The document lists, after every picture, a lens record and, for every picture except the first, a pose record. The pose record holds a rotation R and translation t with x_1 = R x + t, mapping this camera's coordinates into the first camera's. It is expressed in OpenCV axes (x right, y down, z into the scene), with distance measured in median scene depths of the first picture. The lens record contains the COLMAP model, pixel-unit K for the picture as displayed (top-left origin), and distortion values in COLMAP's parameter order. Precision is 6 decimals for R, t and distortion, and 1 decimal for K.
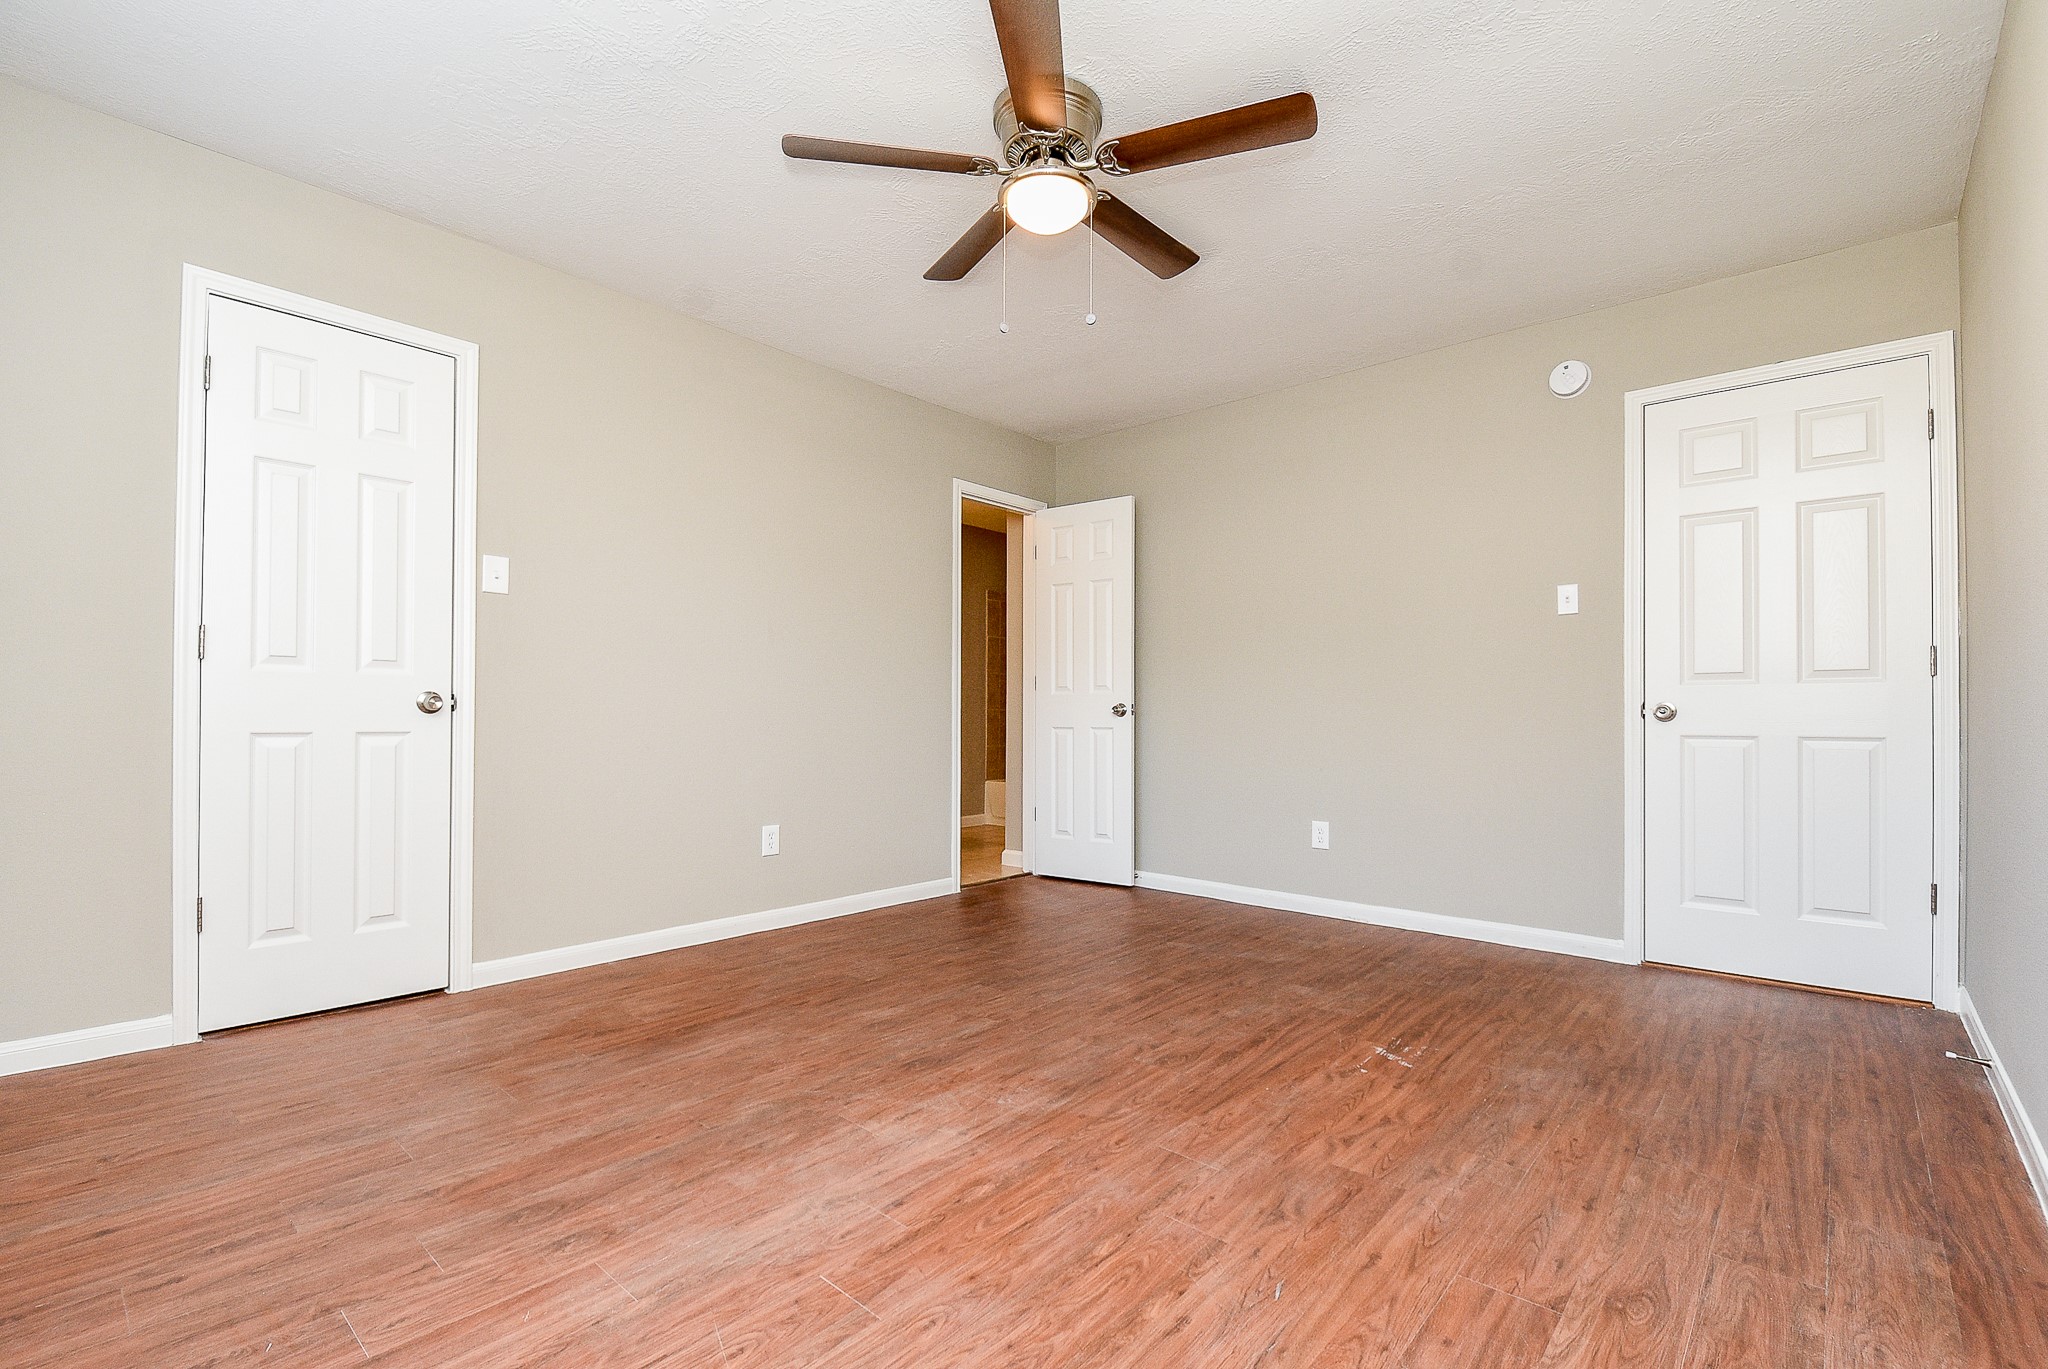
lens RADIAL K [[909.5, 0, 1025.0], [0, 909.5, 701.5], [0, 0, 1]] dist [0.026890, -0.023012]
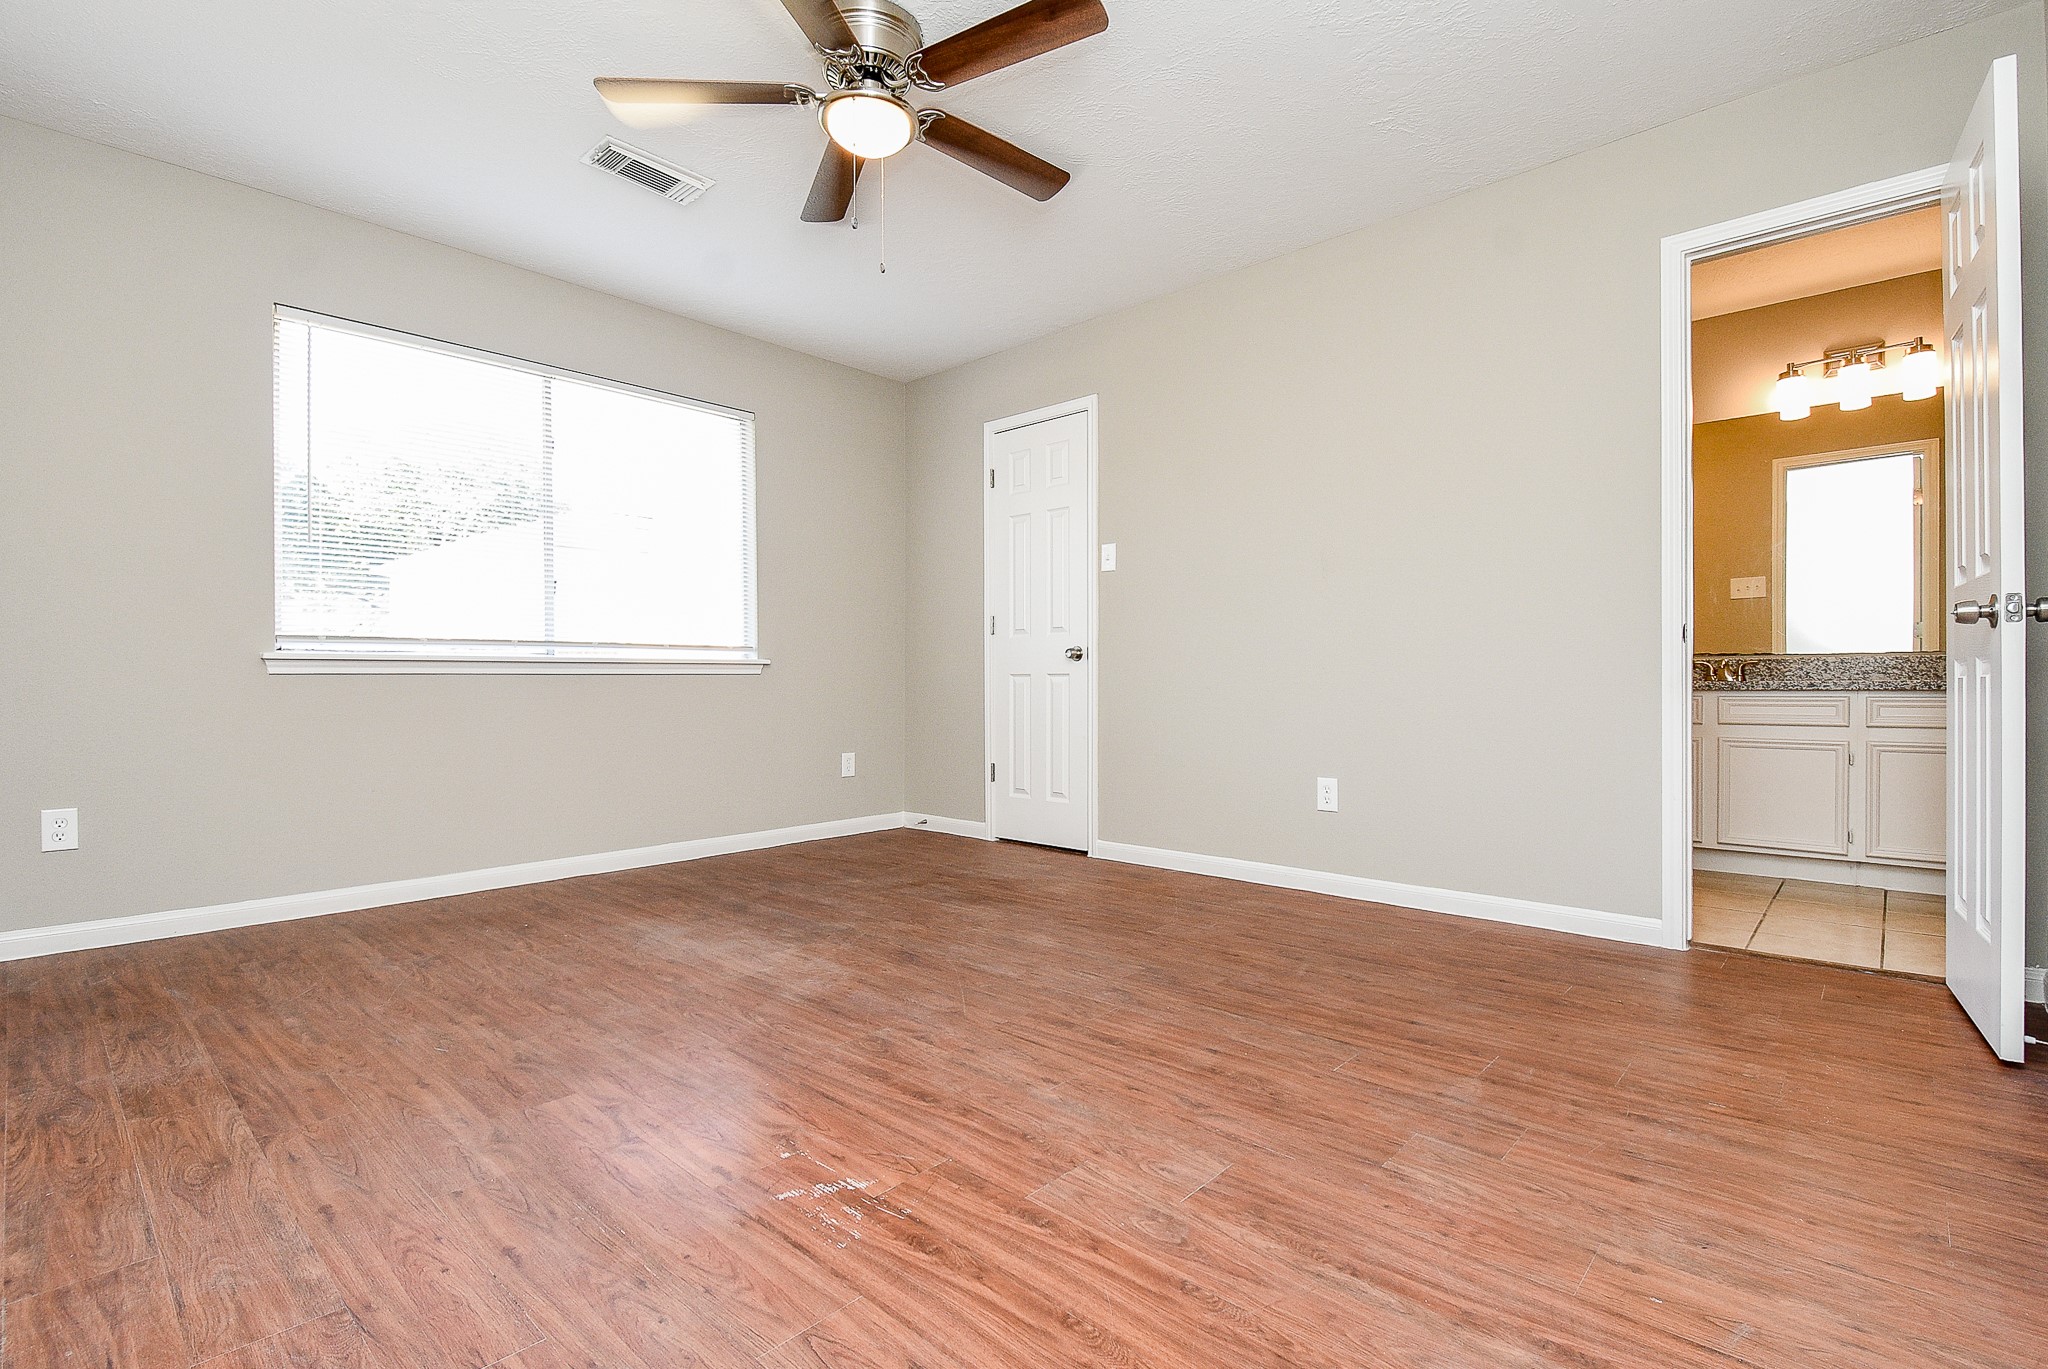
lens RADIAL K [[909.5, 0, 1025.0], [0, 909.5, 701.5], [0, 0, 1]] dist [0.026890, -0.023012]
pose [[-0.008602, 0.014539, -0.999857, 0.977638], [0.019182, 0.999713, 0.014372, 0.066116], [0.999779, -0.019056, -0.008878, 1.129216]]
